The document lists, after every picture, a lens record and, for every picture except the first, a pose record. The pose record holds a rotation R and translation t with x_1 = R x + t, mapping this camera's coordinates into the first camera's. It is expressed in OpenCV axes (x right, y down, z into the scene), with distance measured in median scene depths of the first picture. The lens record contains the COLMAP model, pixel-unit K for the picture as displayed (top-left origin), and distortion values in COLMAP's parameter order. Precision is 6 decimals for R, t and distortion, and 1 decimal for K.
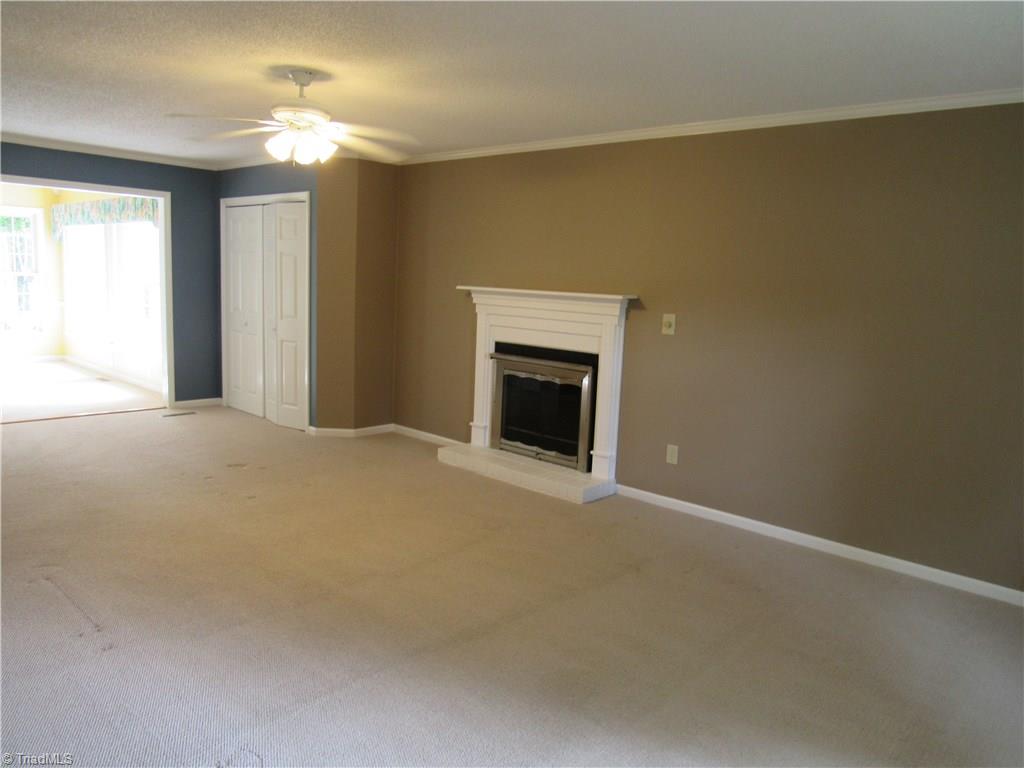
lens RADIAL K [[737.6, 0, 512.0], [0, 737.6, 384.0], [0, 0, 1]] dist [-0.017484, 0.003660]
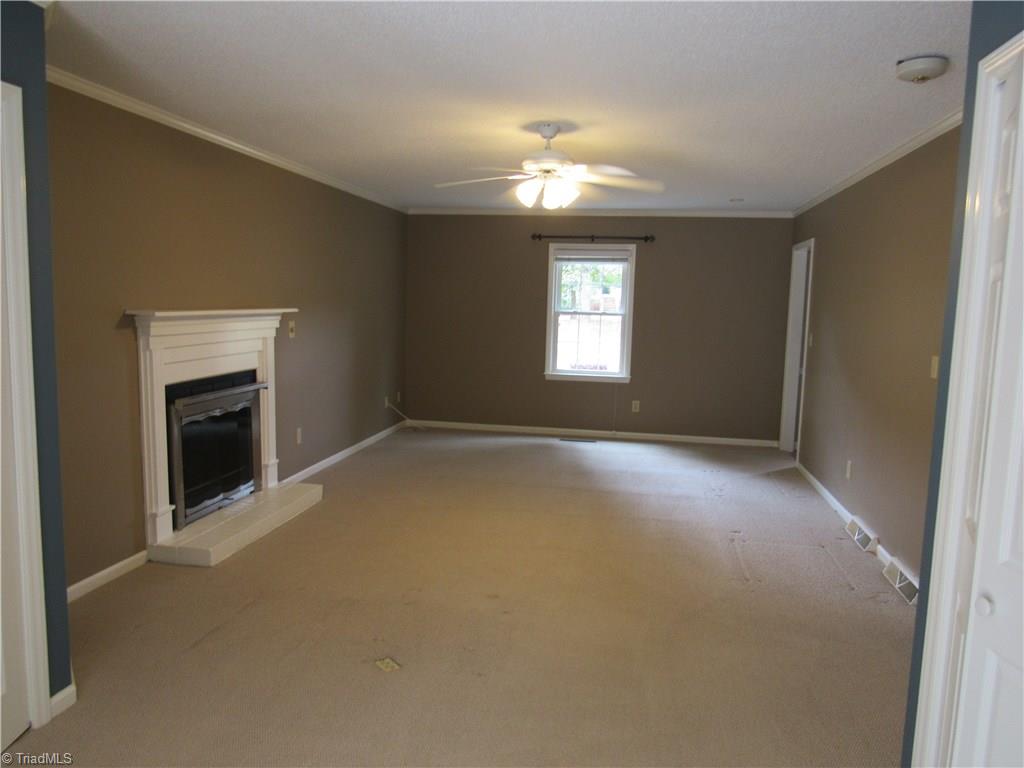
lens RADIAL K [[737.6, 0, 512.0], [0, 737.6, 384.0], [0, 0, 1]] dist [-0.017484, 0.003660]
pose [[-0.543930, -0.154878, 0.824714, -0.833706], [0.082004, 0.968304, 0.235928, -0.210651], [-0.835114, 0.195959, -0.513989, 1.146779]]
